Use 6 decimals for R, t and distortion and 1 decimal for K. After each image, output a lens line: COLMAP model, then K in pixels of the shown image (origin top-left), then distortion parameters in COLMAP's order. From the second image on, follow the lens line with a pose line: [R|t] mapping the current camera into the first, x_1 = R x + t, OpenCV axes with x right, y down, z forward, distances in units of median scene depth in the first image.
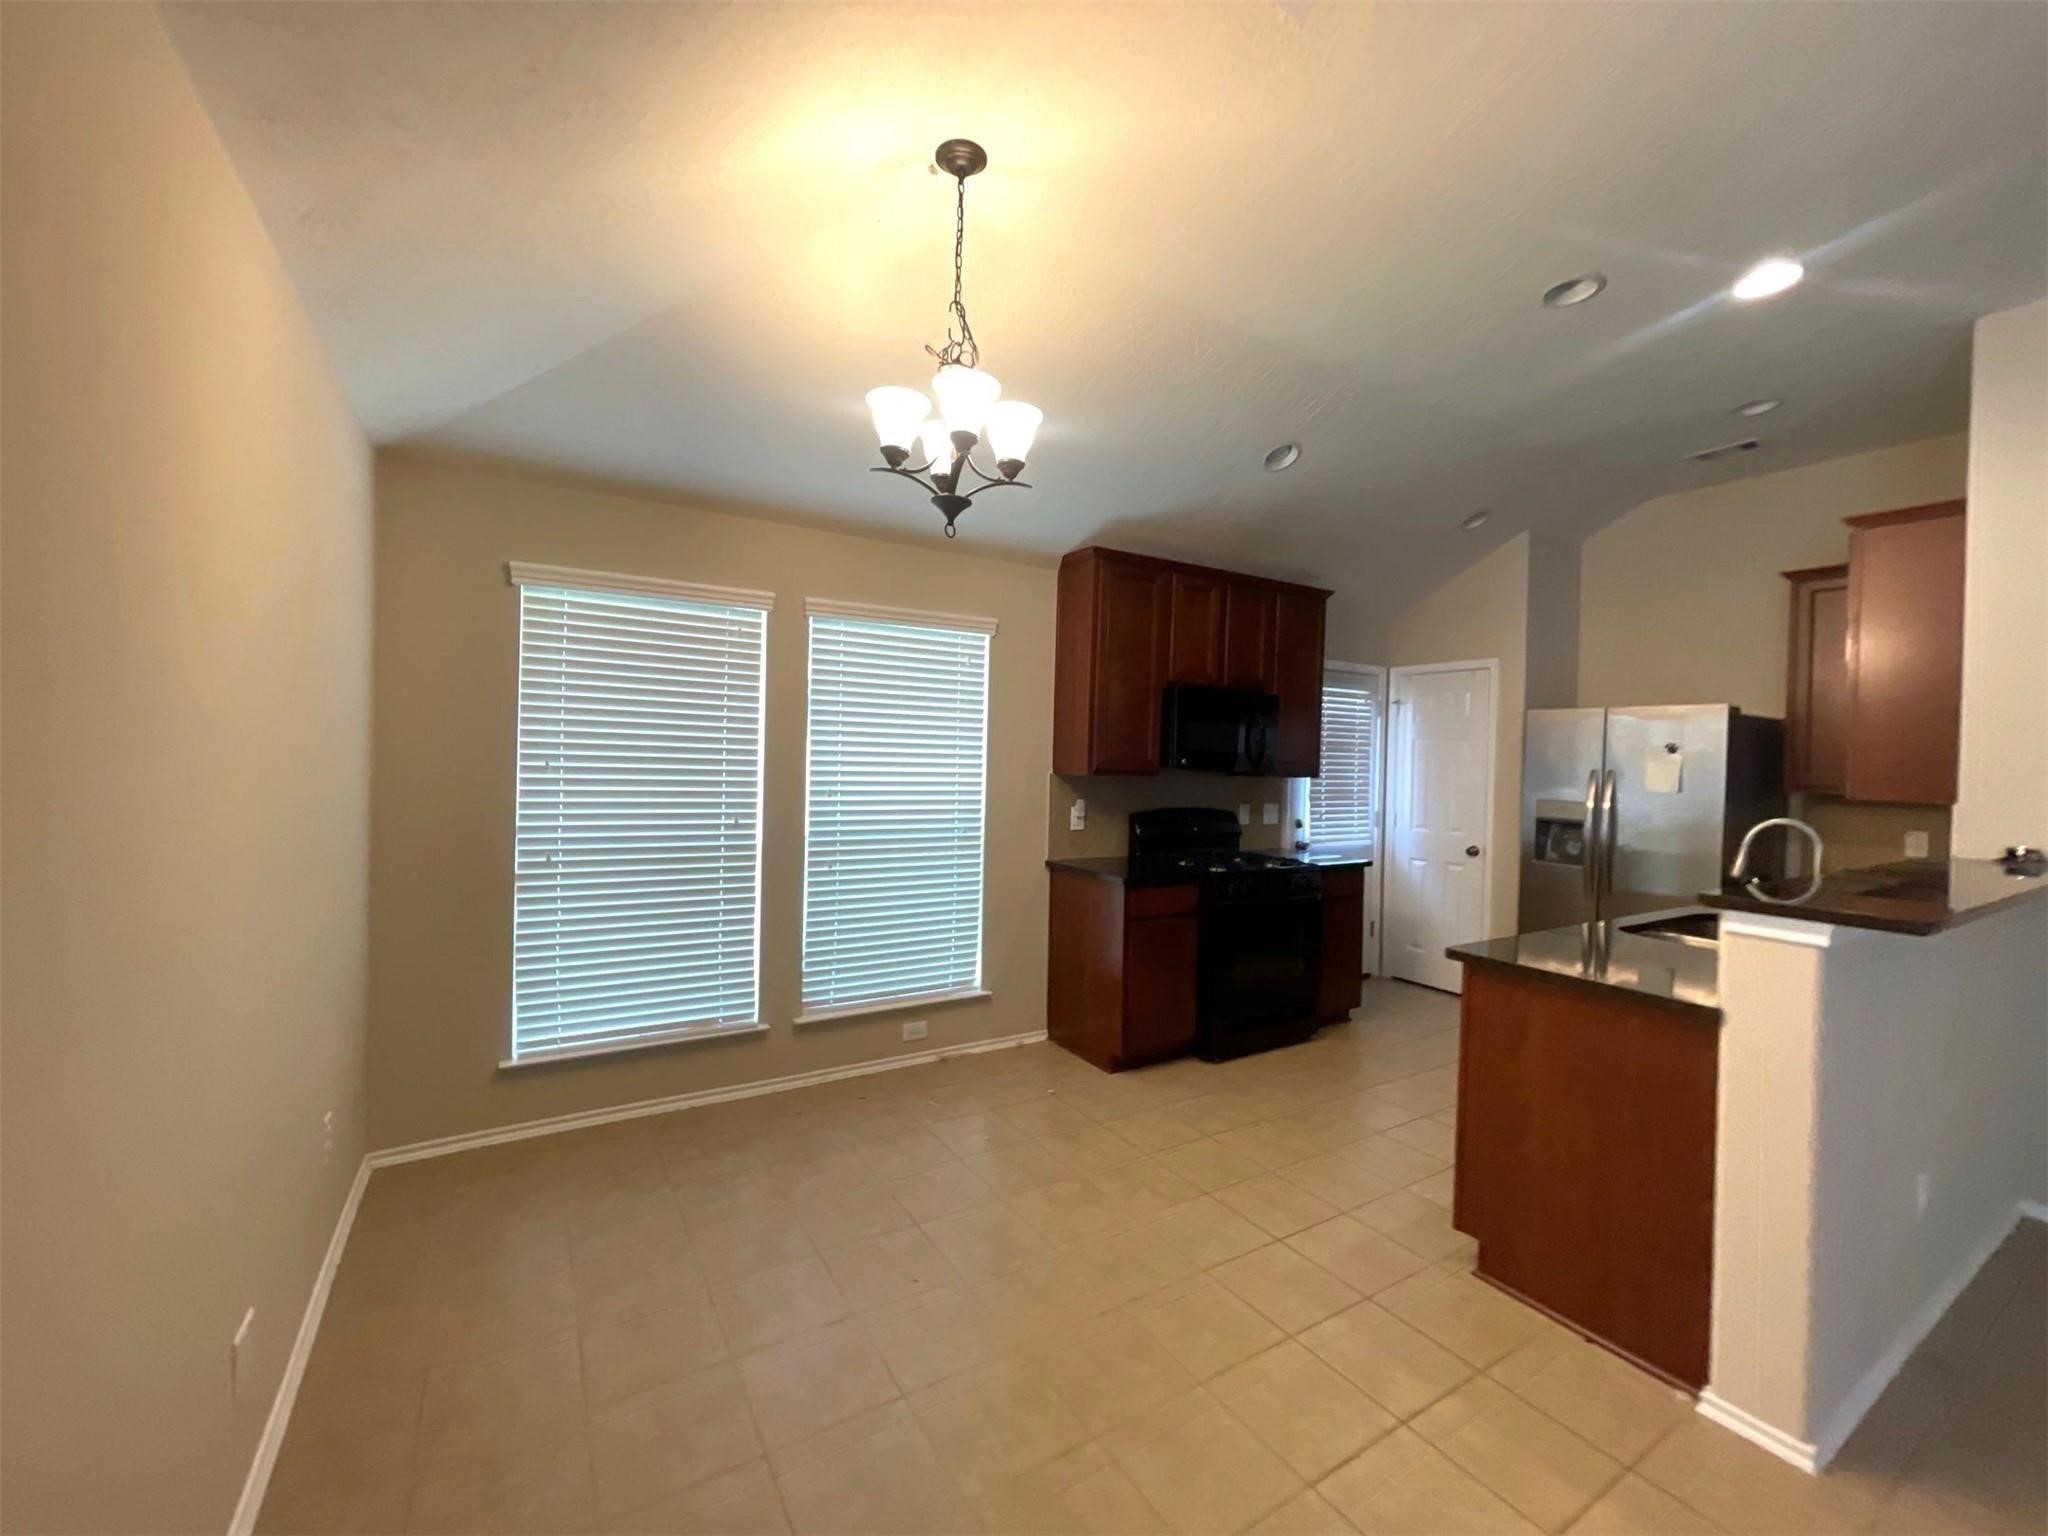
lens RADIAL K [[819.8, 0, 1019.2], [0, 819.8, 764.6], [0, 0, 1]] dist [0.002564, -0.007283]
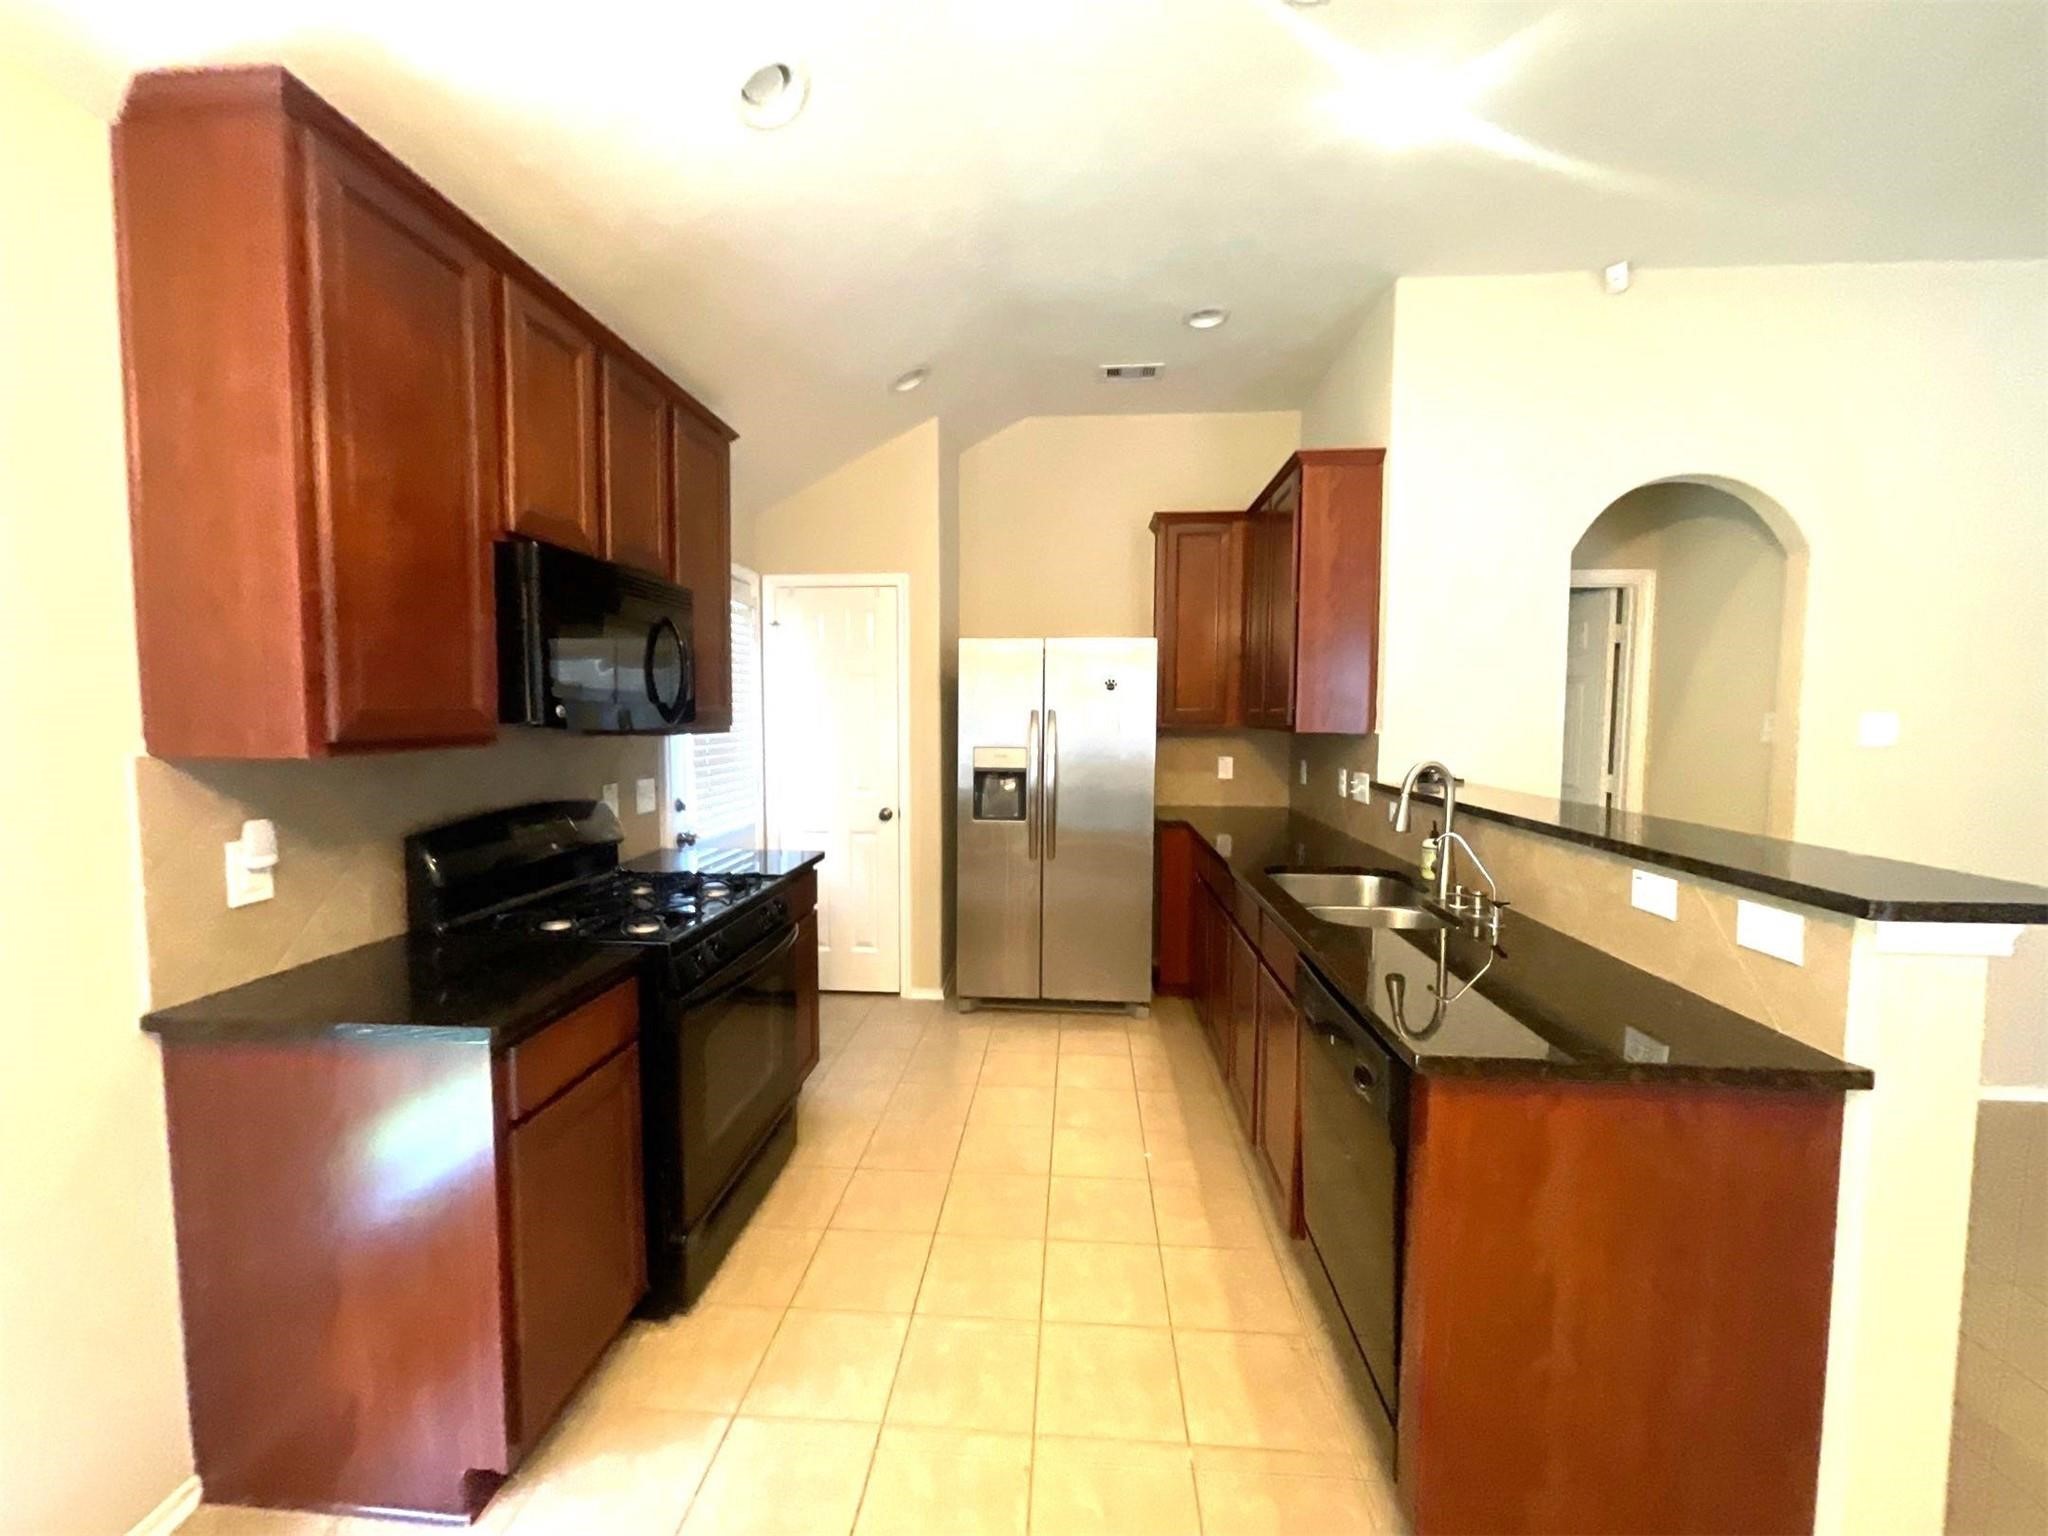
lens RADIAL K [[819.8, 0, 1019.2], [0, 819.8, 764.6], [0, 0, 1]] dist [0.002564, -0.007283]
pose [[0.580178, -0.075951, 0.810941, -0.021591], [0.020051, 0.996673, 0.079001, -0.004564], [-0.814243, -0.029574, 0.579770, 0.506878]]
